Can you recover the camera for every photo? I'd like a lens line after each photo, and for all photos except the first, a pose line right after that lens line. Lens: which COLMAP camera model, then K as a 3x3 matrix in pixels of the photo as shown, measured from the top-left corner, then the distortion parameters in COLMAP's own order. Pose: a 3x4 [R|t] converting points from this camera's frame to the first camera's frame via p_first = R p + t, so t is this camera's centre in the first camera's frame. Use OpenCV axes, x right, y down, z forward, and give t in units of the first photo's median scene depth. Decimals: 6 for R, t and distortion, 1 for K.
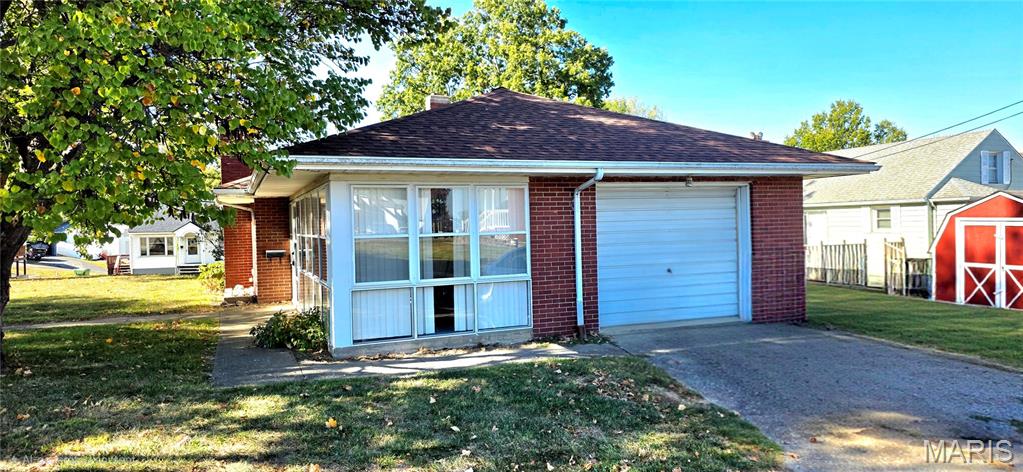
lens RADIAL K [[687.6, 0, 520.4], [0, 687.6, 235.5], [0, 0, 1]] dist [0.041566, -0.023217]
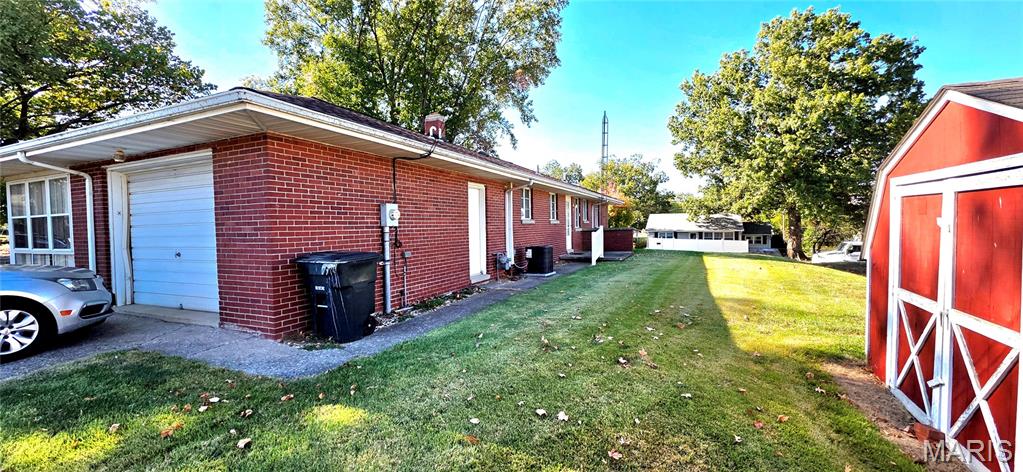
lens RADIAL K [[409.6, 0, 507.4], [0, 409.6, 239.8], [0, 0, 1]] dist [-0.001759, 0.002079]
pose [[0.681067, 0.035547, -0.731358, 0.689410], [-0.008726, 0.999144, 0.040437, 0.003132], [0.732169, -0.021159, 0.680794, 0.704994]]
